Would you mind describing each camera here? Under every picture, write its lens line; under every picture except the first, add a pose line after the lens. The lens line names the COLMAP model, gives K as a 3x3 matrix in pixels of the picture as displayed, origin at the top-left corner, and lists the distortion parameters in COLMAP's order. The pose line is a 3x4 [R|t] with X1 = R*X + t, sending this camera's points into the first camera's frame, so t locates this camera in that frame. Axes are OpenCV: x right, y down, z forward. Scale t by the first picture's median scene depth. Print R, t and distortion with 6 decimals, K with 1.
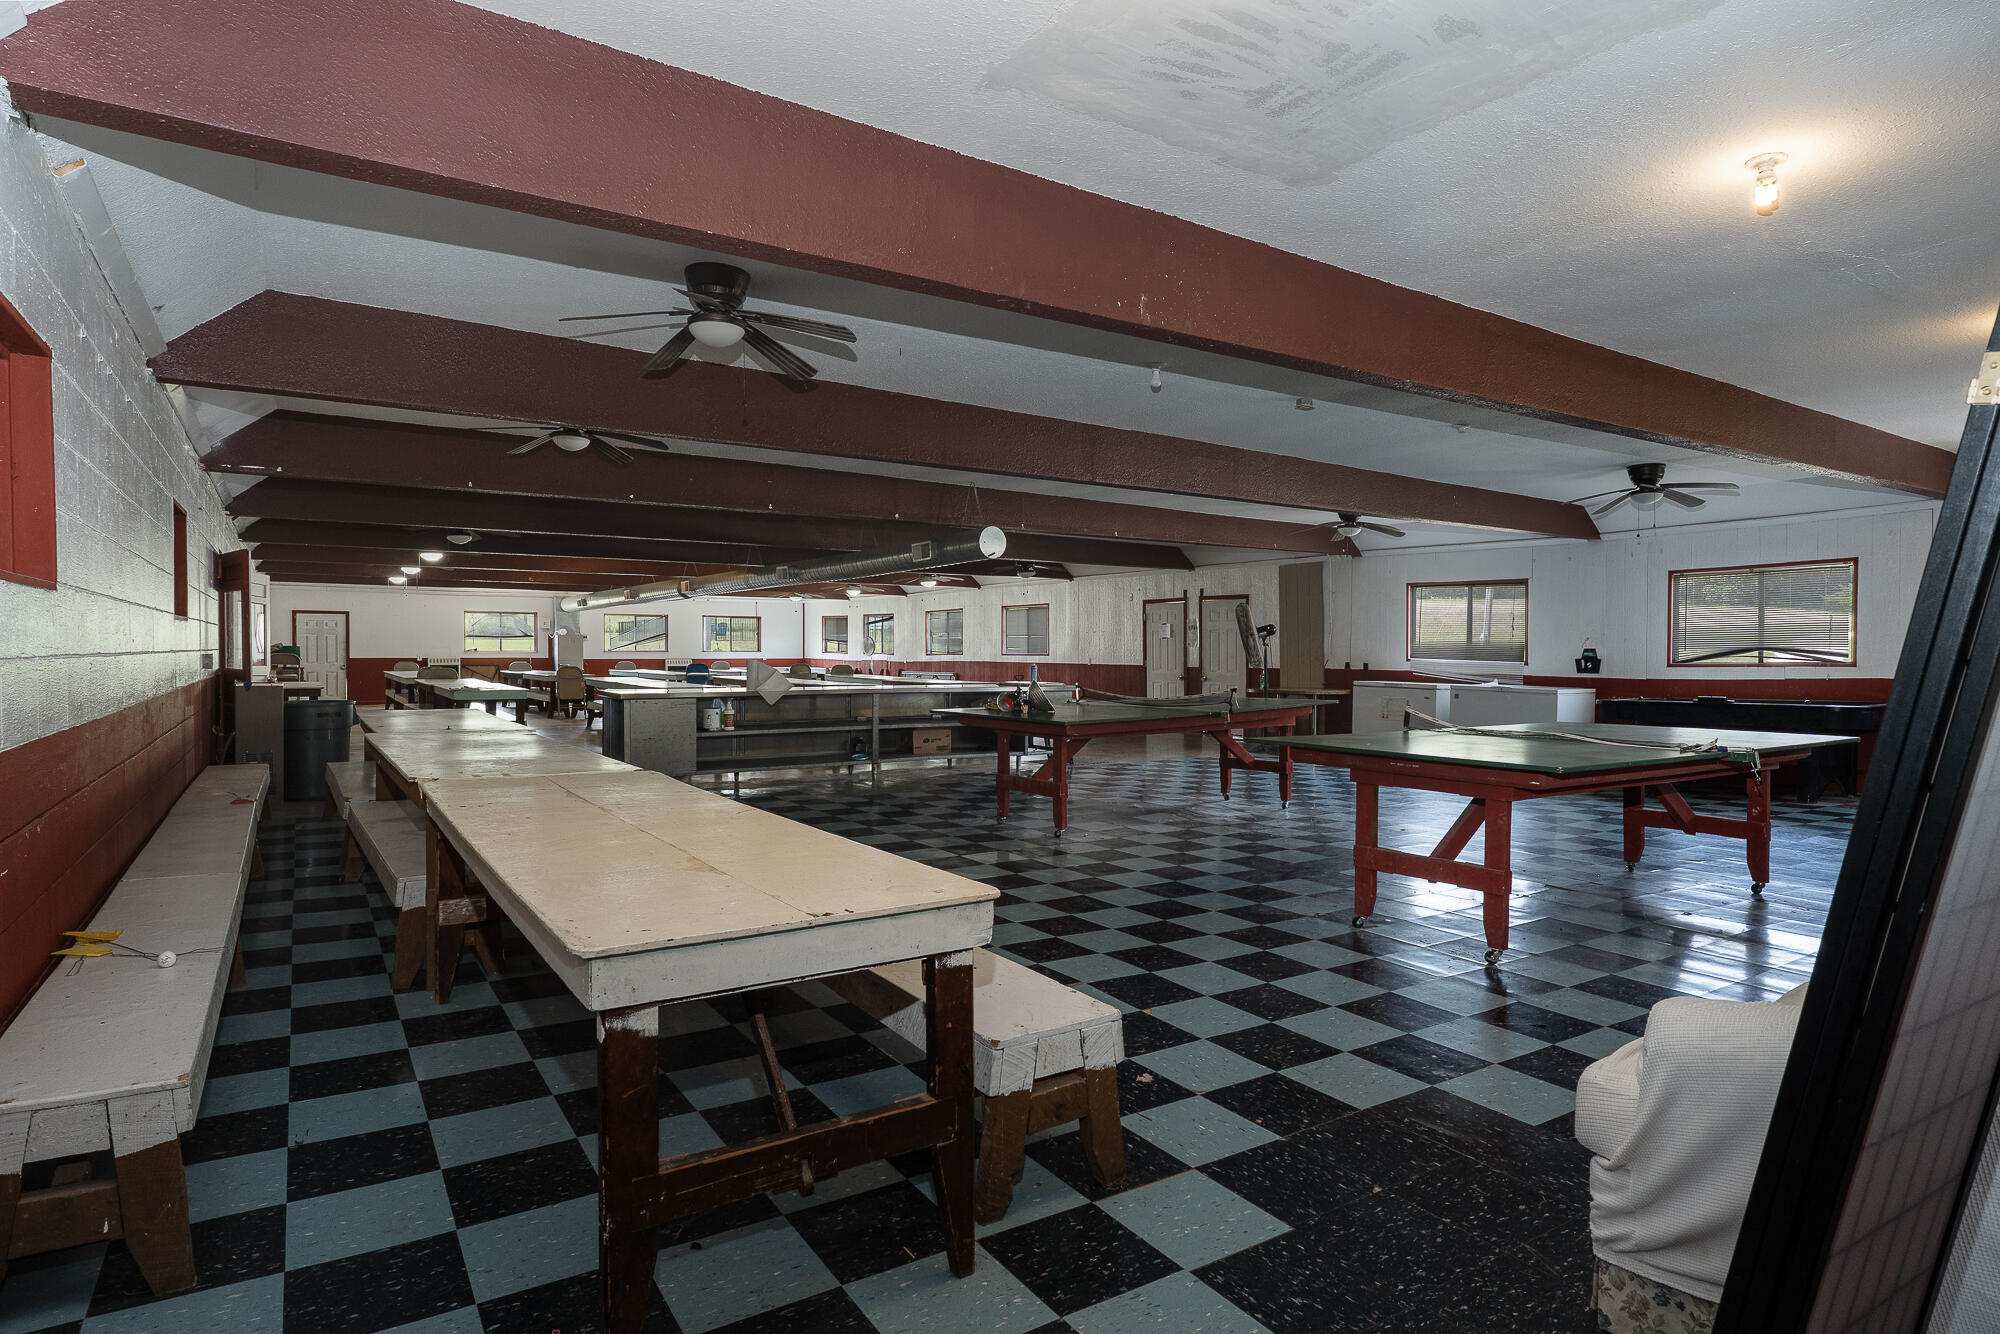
lens RADIAL K [[1098.6, 0, 997.7], [0, 1098.6, 667.8], [0, 0, 1]] dist [0.000720, 0.000133]
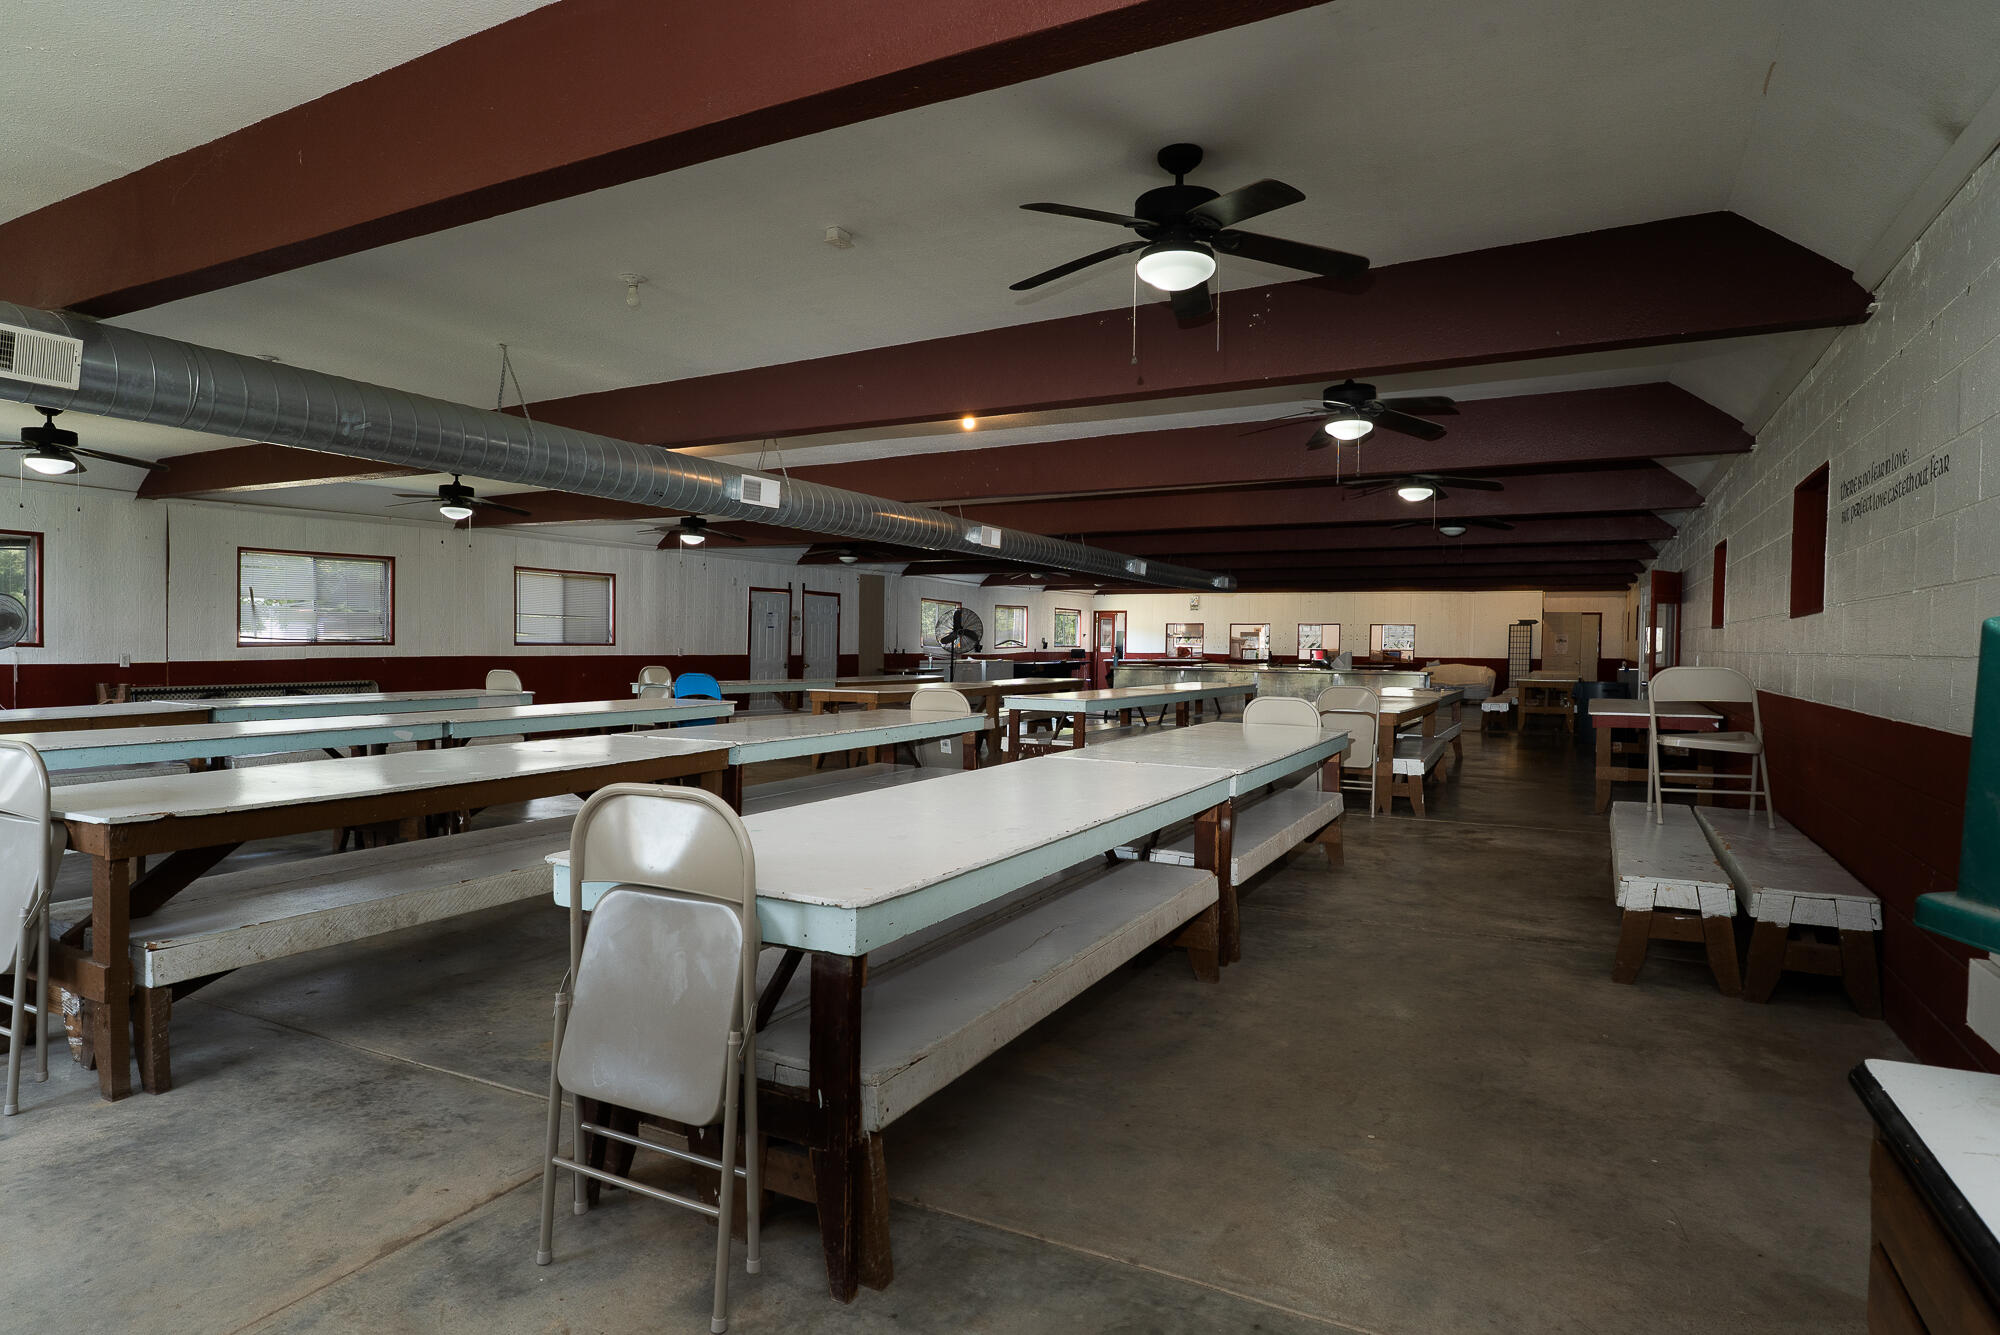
lens RADIAL K [[1098.6, 0, 999.6], [0, 1098.6, 661.0], [0, 0, 1]] dist [0.000720, 0.000133]
pose [[-0.496534, -0.030631, 0.867477, -0.730881], [-0.006864, 0.999484, 0.031363, -0.025954], [-0.867990, 0.009618, -0.496488, 1.162042]]
